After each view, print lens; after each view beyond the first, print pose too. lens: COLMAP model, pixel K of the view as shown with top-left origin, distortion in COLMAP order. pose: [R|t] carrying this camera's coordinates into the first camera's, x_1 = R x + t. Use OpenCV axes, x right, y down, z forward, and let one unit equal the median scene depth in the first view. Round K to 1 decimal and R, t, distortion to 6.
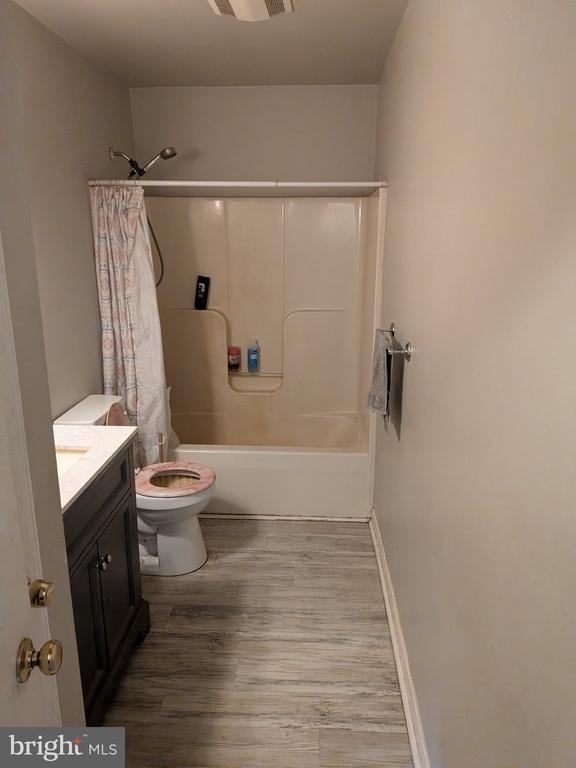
lens RADIAL K [[558.2, 0, 291.9], [0, 558.2, 378.5], [0, 0, 1]] dist [0.068641, -0.113587]
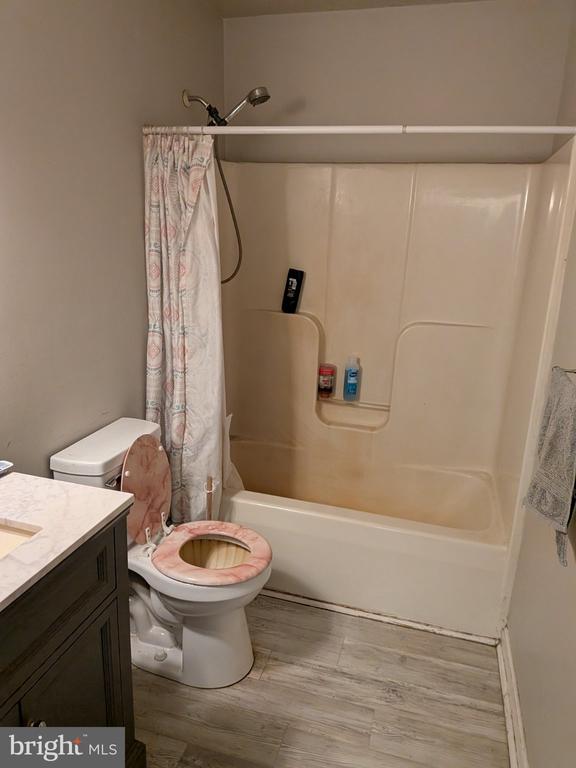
lens RADIAL K [[558.2, 0, 284.9], [0, 558.2, 387.8], [0, 0, 1]] dist [0.068641, -0.113587]
pose [[0.971384, 0.095278, -0.217567, 0.009009], [-0.093257, 0.995450, 0.019563, -0.042936], [0.218441, 0.001287, 0.975849, 0.306736]]
